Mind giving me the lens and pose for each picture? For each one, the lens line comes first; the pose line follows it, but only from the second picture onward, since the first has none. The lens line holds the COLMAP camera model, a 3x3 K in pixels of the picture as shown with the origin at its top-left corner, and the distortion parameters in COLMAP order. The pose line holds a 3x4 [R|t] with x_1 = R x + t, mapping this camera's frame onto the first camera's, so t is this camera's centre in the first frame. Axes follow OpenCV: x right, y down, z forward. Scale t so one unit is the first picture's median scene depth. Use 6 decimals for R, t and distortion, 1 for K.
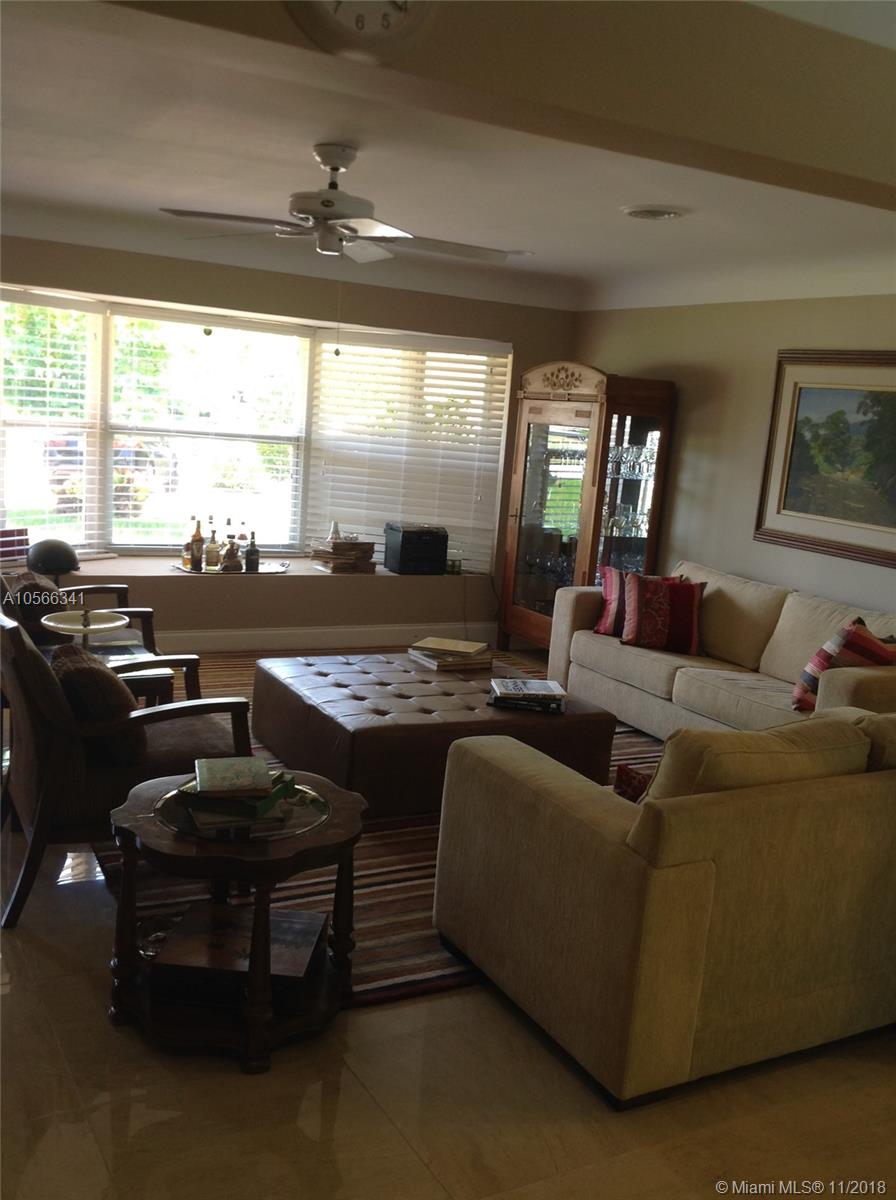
lens RADIAL K [[1122.3, 0, 450.6], [0, 1122.3, 597.3], [0, 0, 1]] dist [0.177677, -0.431453]
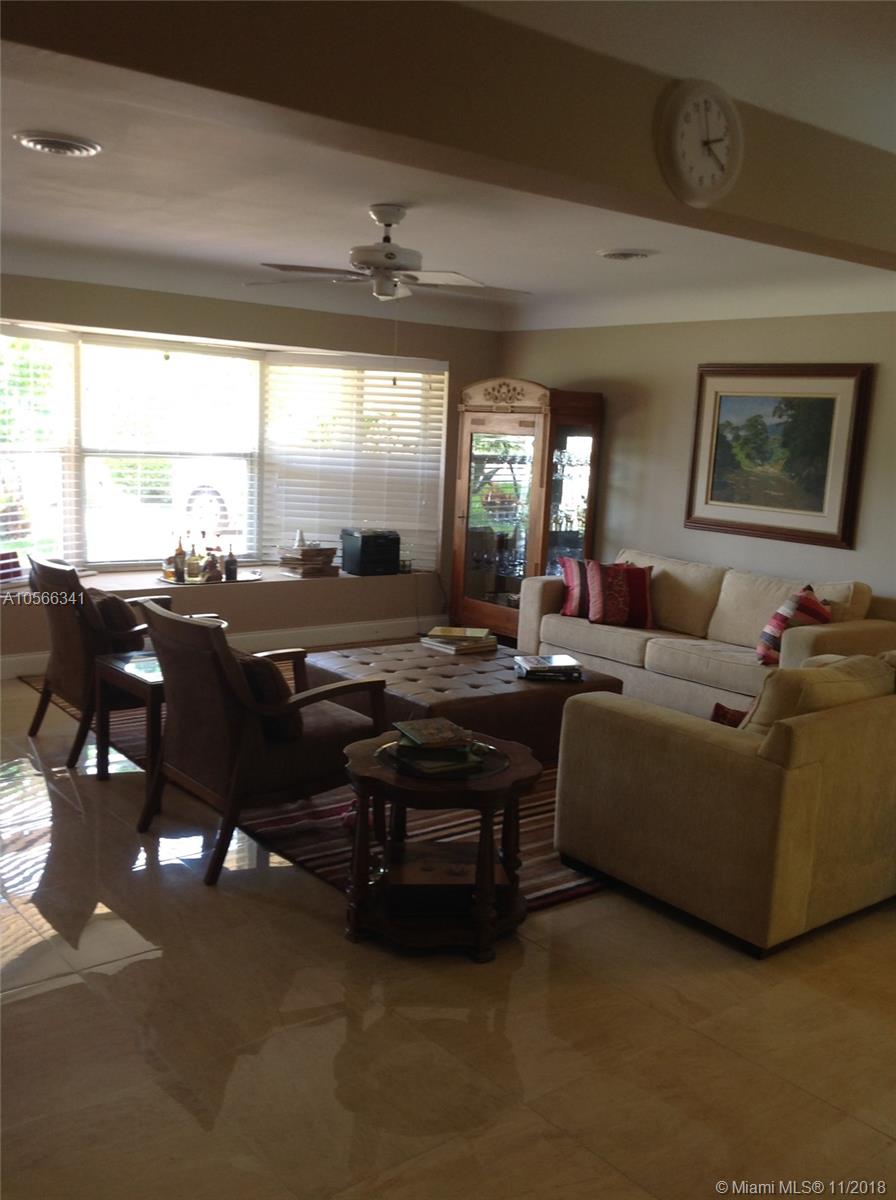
lens RADIAL K [[1122.3, 0, 450.6], [0, 1122.3, 597.3], [0, 0, 1]] dist [0.177677, -0.431453]
pose [[0.983573, -0.059999, 0.170248, -0.182422], [0.060516, 0.998165, 0.002155, 0.004031], [-0.170065, 0.008183, 0.985399, -0.108519]]
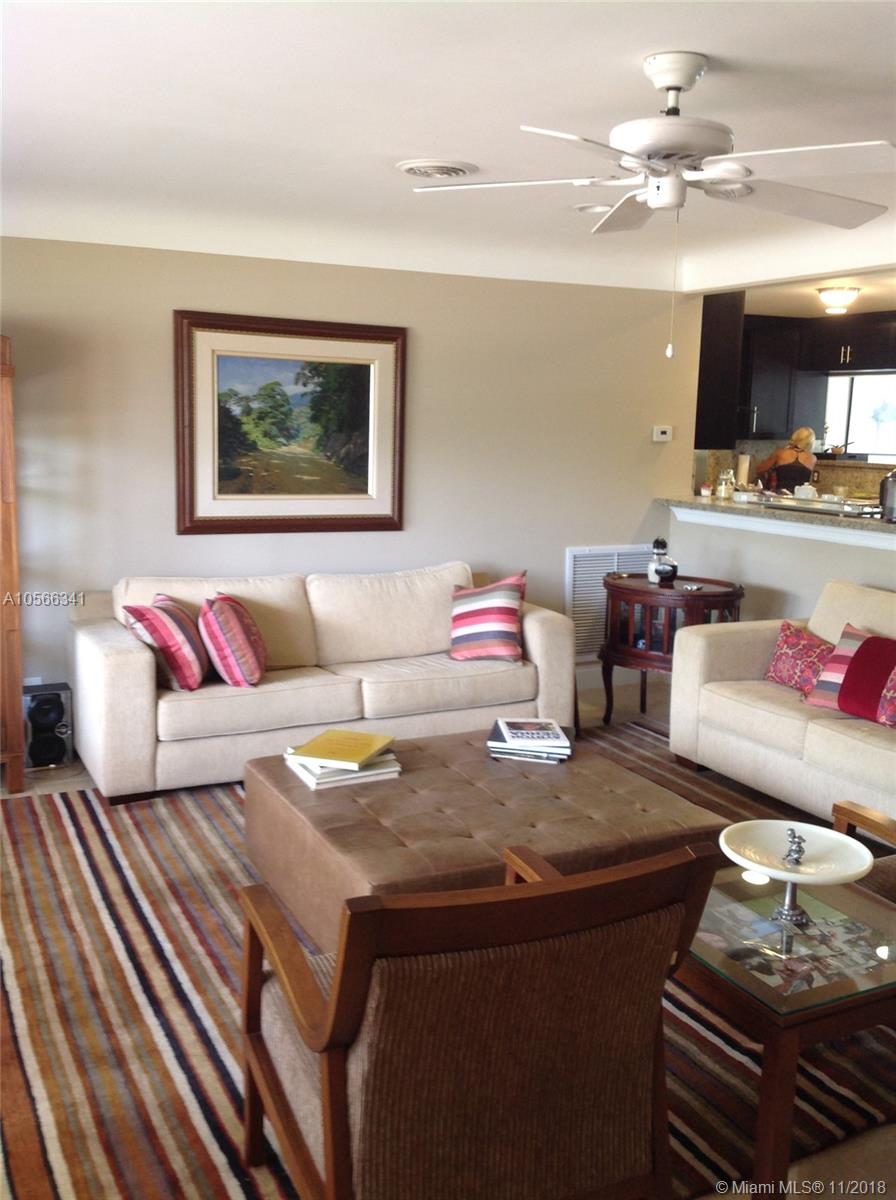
lens RADIAL K [[1122.3, 0, 450.6], [0, 1122.3, 597.3], [0, 0, 1]] dist [0.177677, -0.431453]
pose [[0.043616, -0.233969, 0.971265, -0.600205], [0.151728, 0.962464, 0.225036, -0.177684], [-0.987460, 0.137553, 0.077479, 0.791558]]
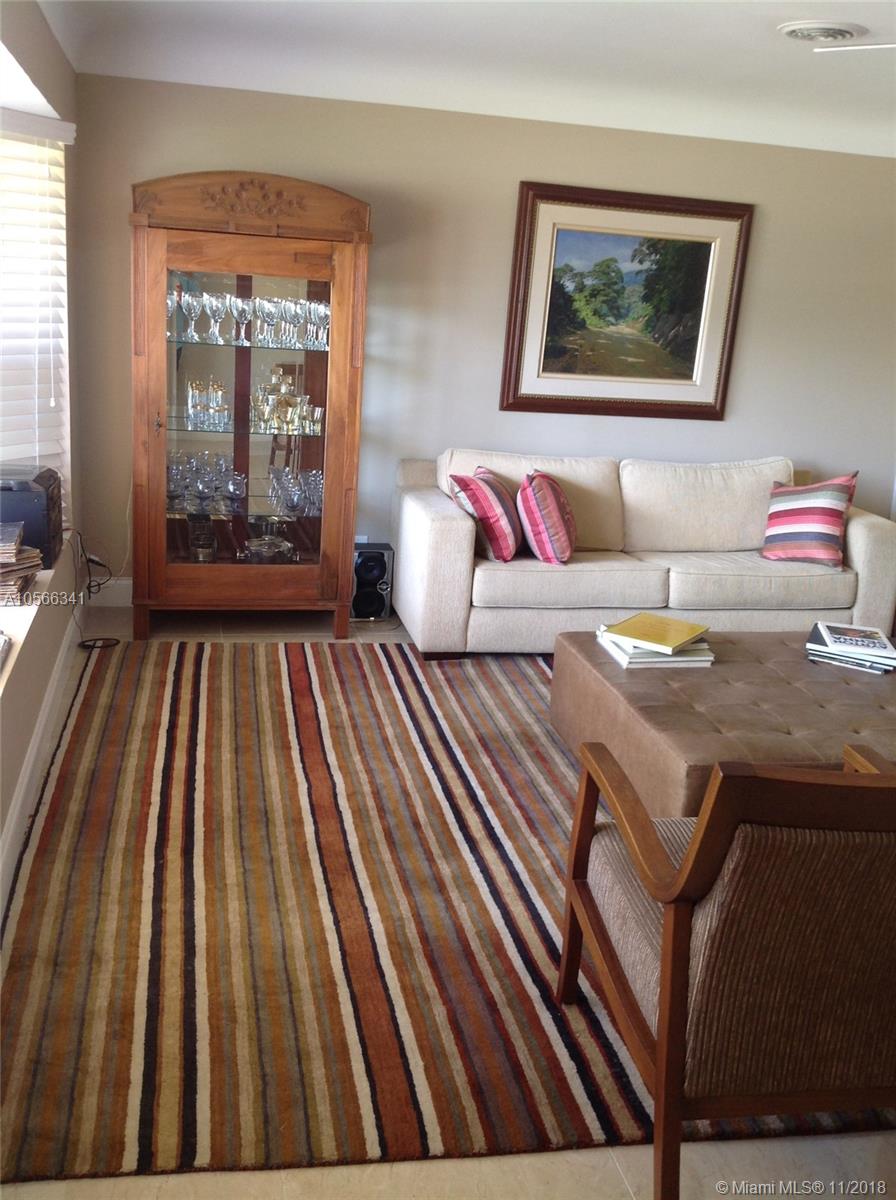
lens RADIAL K [[1122.3, 0, 450.6], [0, 1122.3, 597.3], [0, 0, 1]] dist [0.177677, -0.431453]
pose [[0.290906, -0.305705, 0.906597, -0.614066], [0.118844, 0.951785, 0.282808, -0.175206], [-0.949342, 0.025473, 0.313211, 0.824197]]
